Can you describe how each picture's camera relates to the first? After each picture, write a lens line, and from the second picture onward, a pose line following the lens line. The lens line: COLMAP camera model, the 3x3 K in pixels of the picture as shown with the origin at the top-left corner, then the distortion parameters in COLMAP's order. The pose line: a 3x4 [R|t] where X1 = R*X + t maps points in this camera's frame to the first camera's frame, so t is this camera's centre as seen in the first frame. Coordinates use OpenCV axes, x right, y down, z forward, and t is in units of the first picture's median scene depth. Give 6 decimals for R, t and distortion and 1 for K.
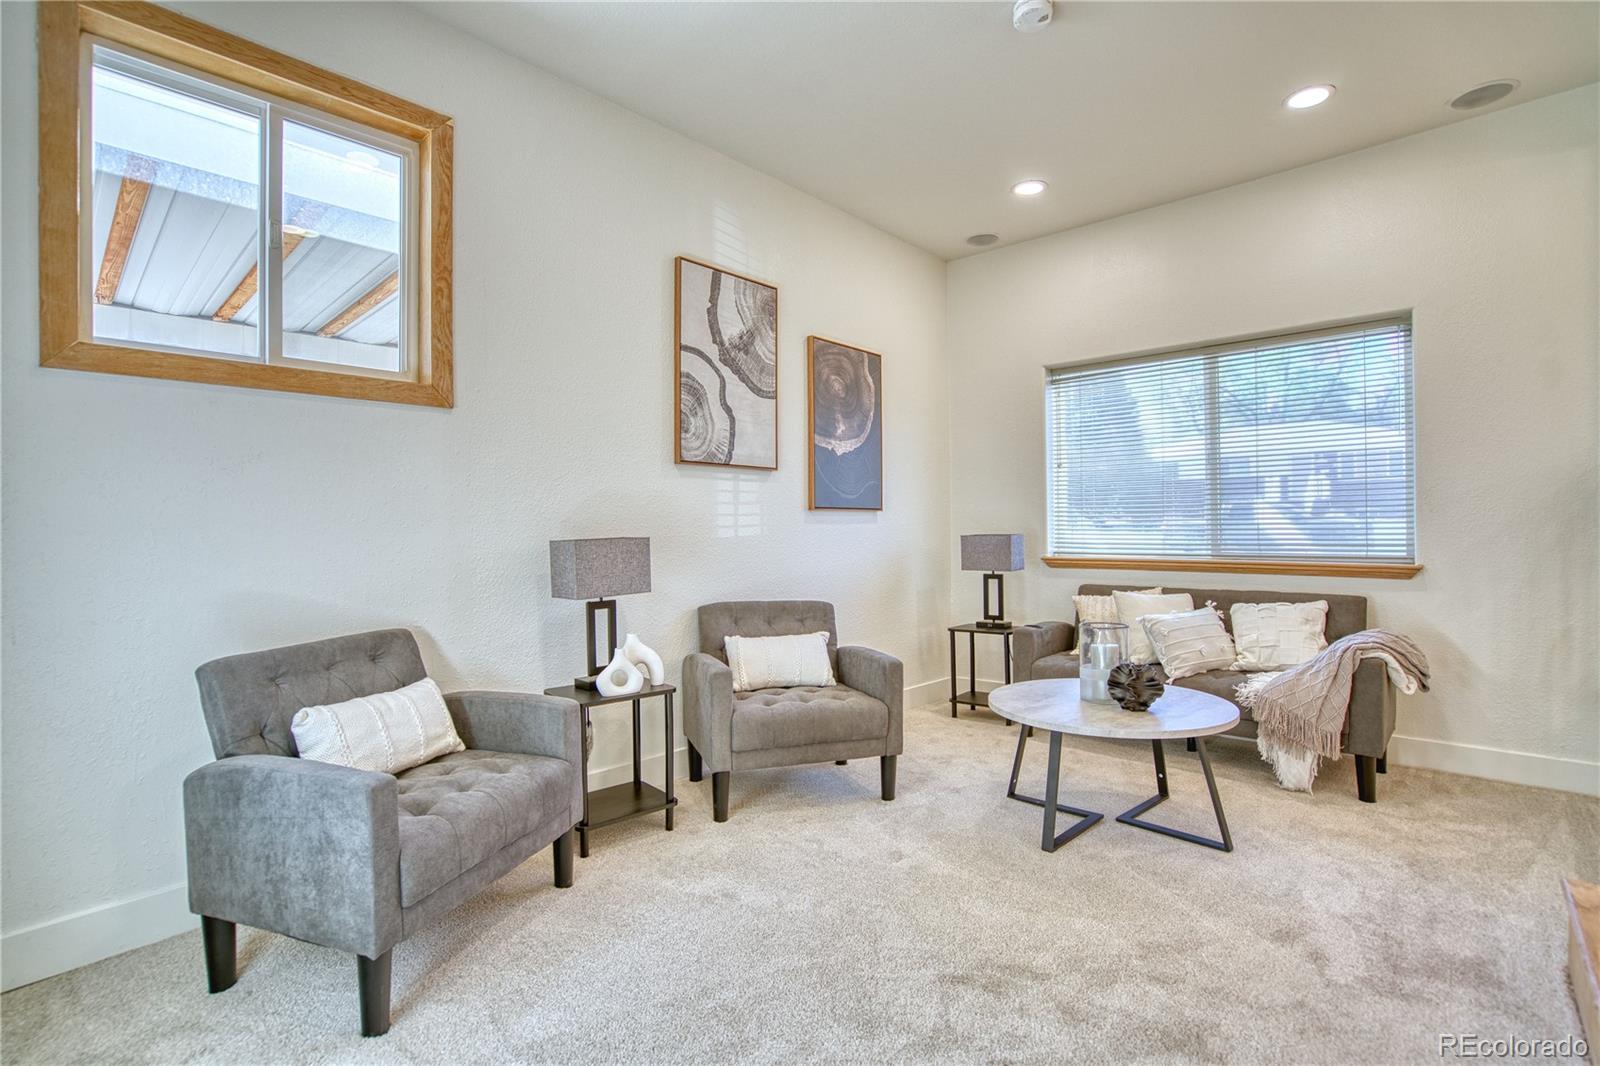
lens RADIAL K [[737.7, 0, 796.3], [0, 737.7, 524.3], [0, 0, 1]] dist [-0.043496, 0.013707]
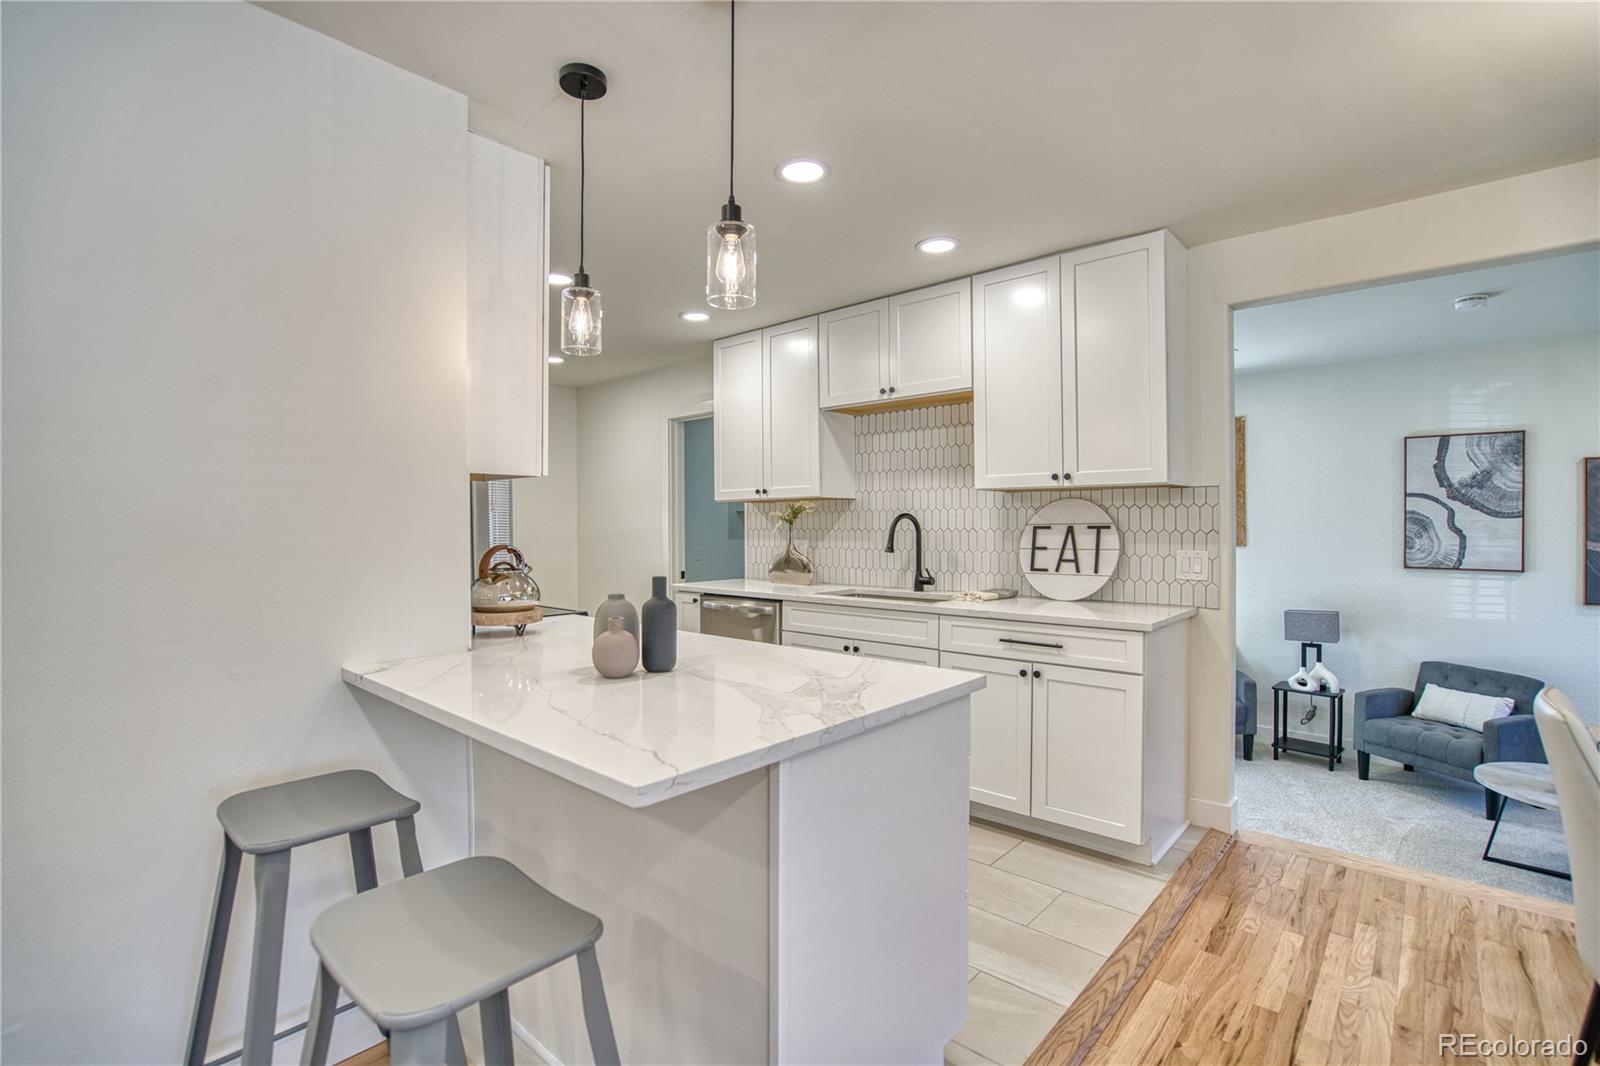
lens RADIAL K [[737.7, 0, 793.2], [0, 737.7, 530.3], [0, 0, 1]] dist [-0.043496, 0.013707]
pose [[0.027479, 0.019621, -0.999430, 1.321464], [0.007137, 0.999778, 0.019824, -0.200808], [0.999597, -0.007678, 0.027333, -0.347934]]
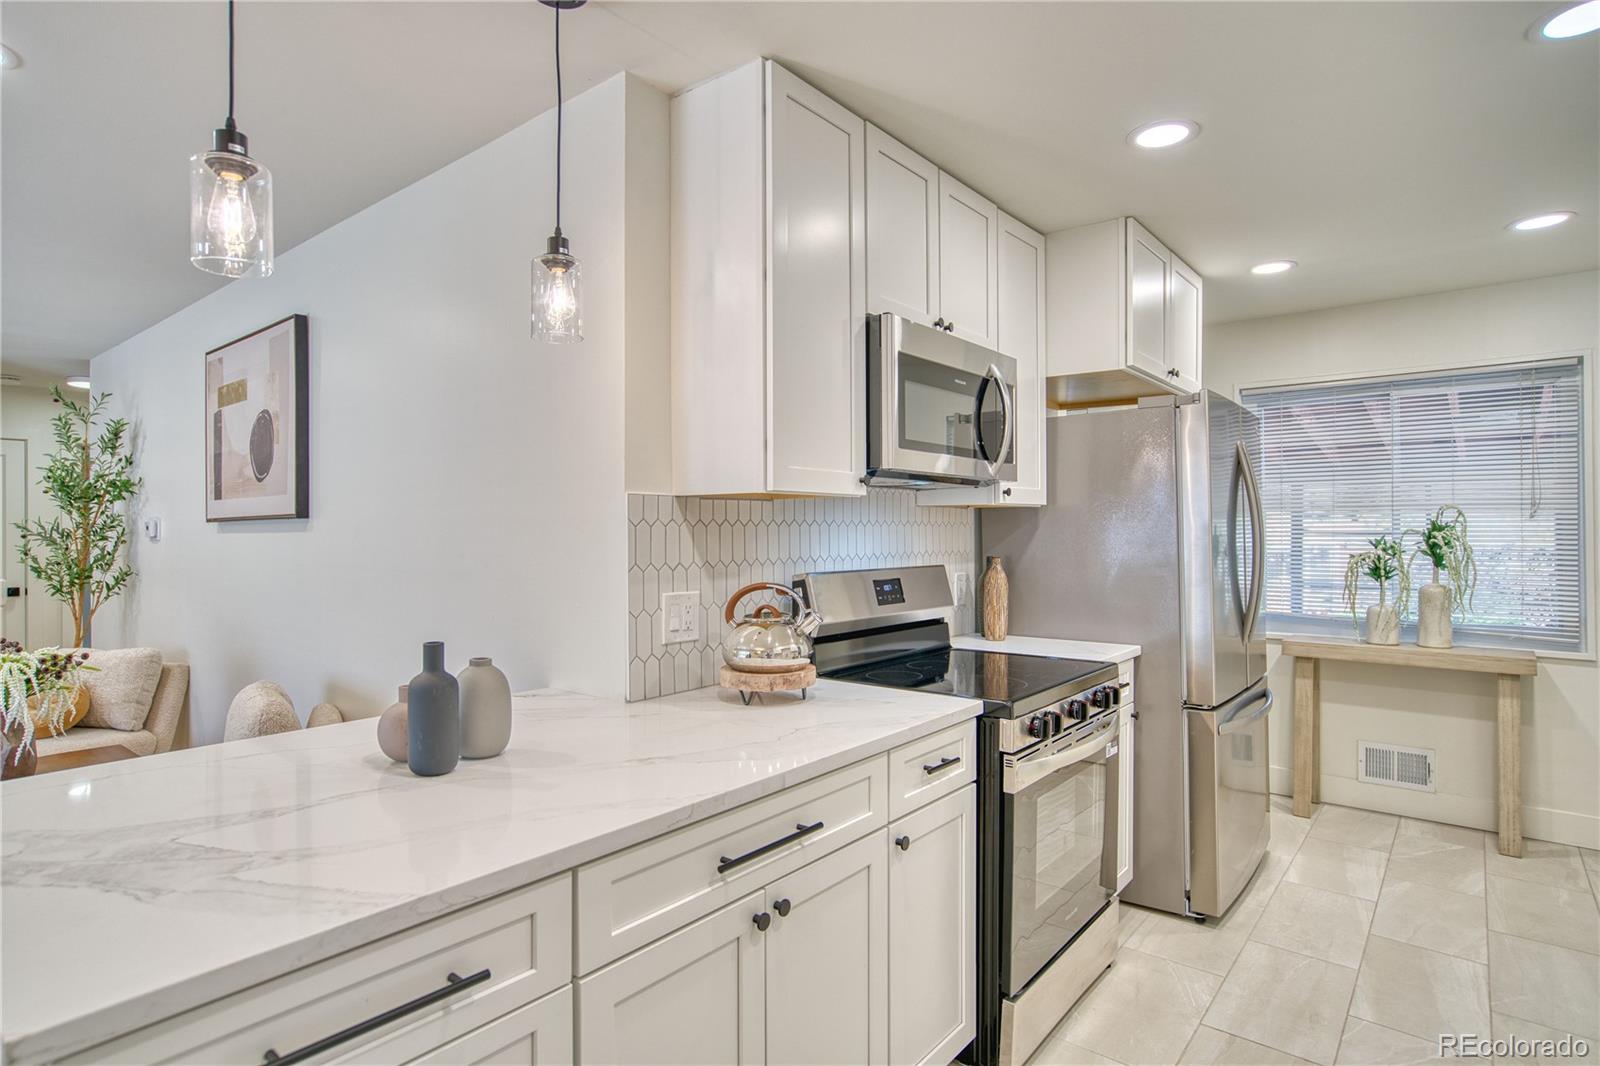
lens RADIAL K [[824.6, 0, 796.2], [0, 824.6, 528.9], [0, 0, 1]] dist [-0.033493, 0.015738]
pose [[-0.997989, 0.015660, -0.061428, 0.635514], [0.016000, 0.999859, -0.005042, -0.211229], [0.061340, -0.006015, -0.998099, -0.001338]]
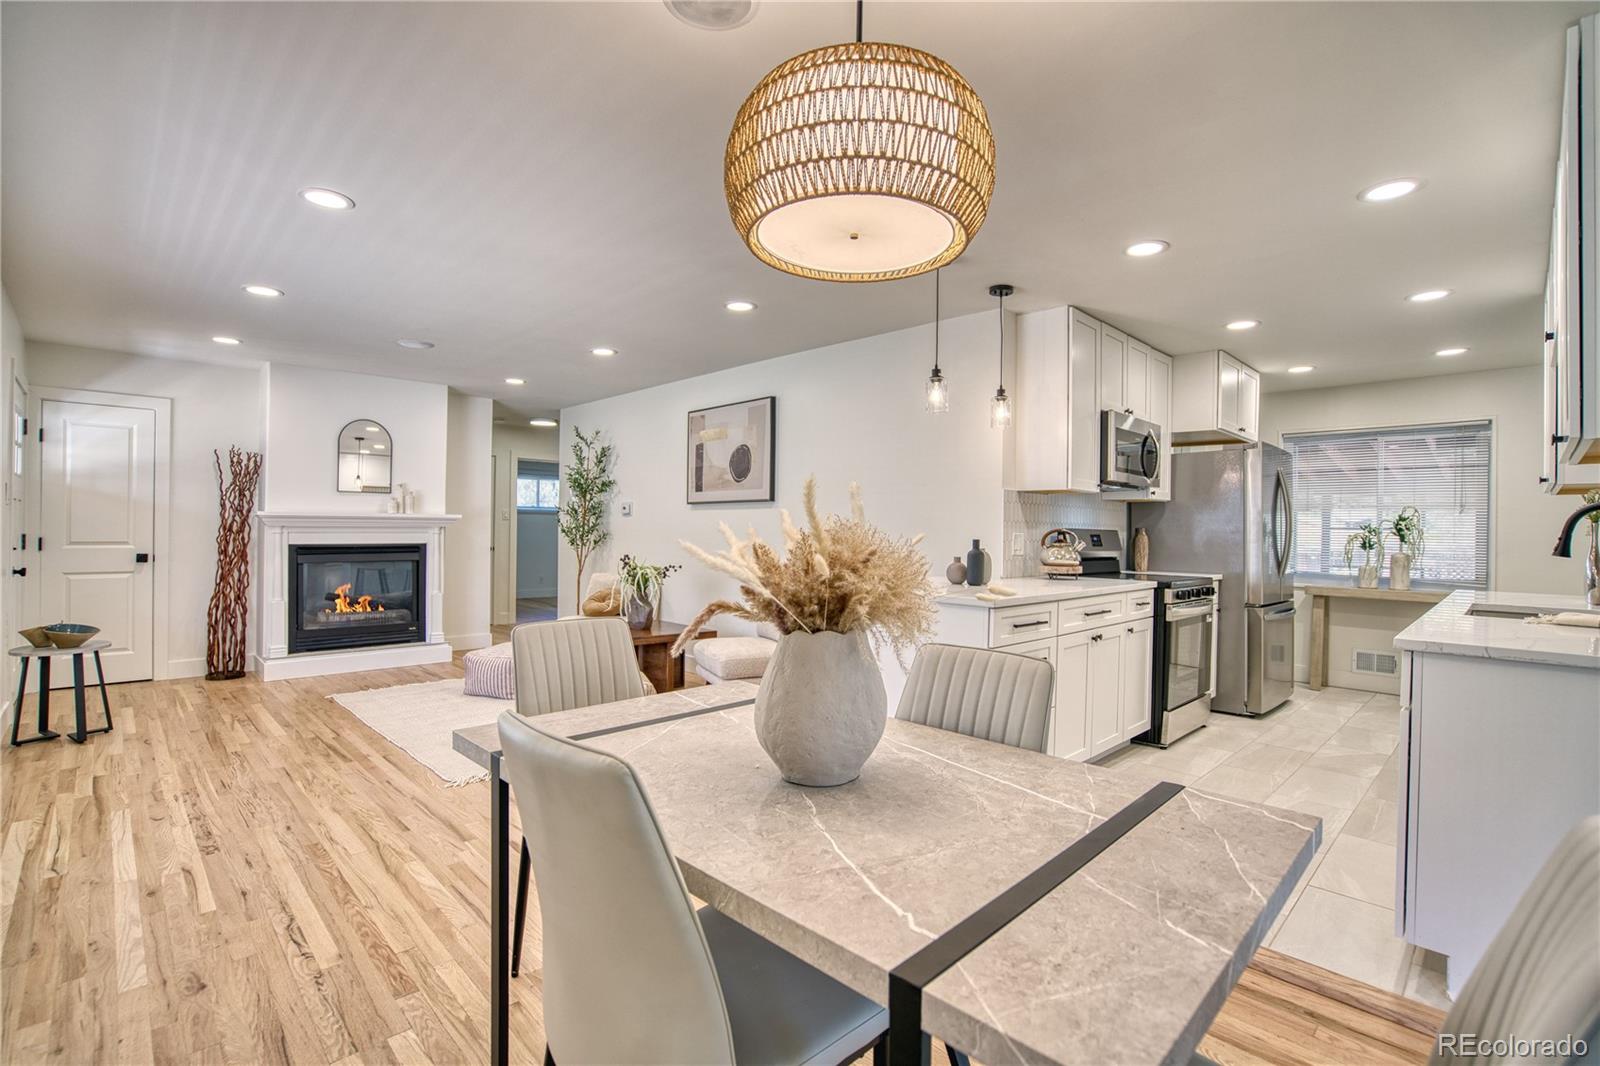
lens RADIAL K [[737.7, 0, 793.0], [0, 737.7, 535.1], [0, 0, 1]] dist [-0.043496, 0.013707]
pose [[-0.999054, -0.003785, 0.043321, 1.014833], [-0.003740, 0.999992, 0.001113, -0.164945], [-0.043325, 0.000950, -0.999061, 0.645674]]
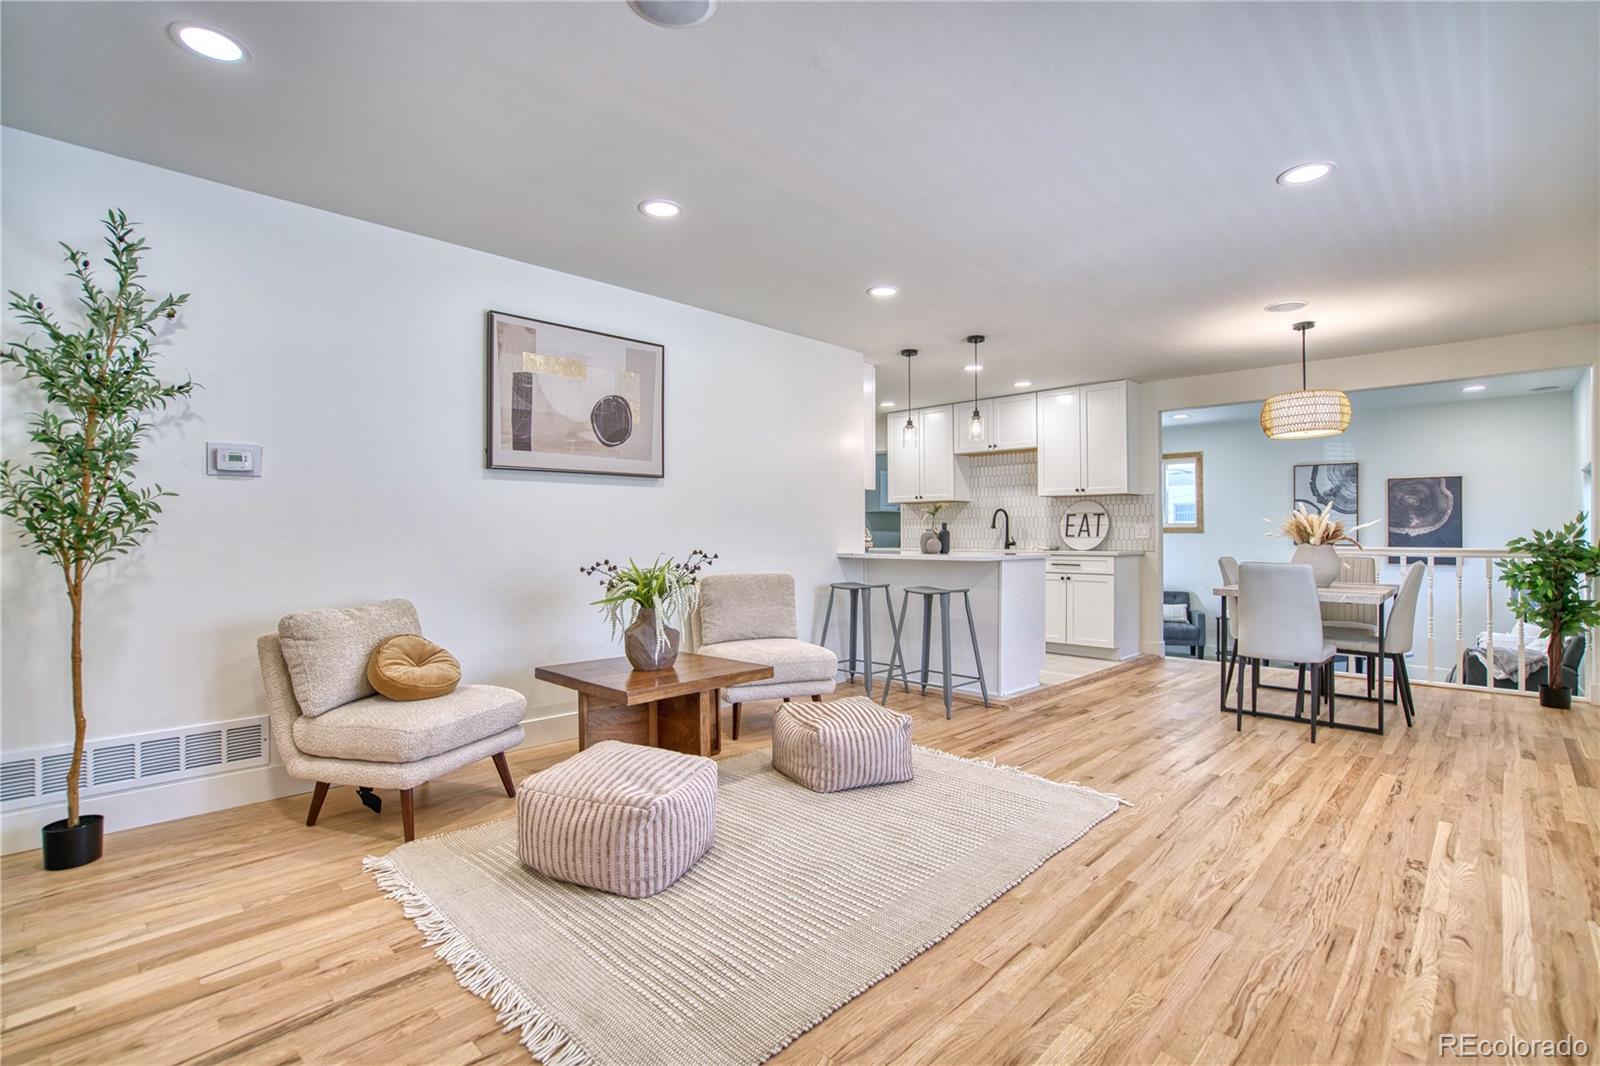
lens RADIAL K [[737.7, 0, 796.1], [0, 737.7, 536.4], [0, 0, 1]] dist [-0.043496, 0.013707]
pose [[-0.016601, 0.013259, -0.999774, 2.409812], [0.004194, 0.999904, 0.013191, -0.151630], [0.999853, -0.003974, -0.016655, -0.722639]]
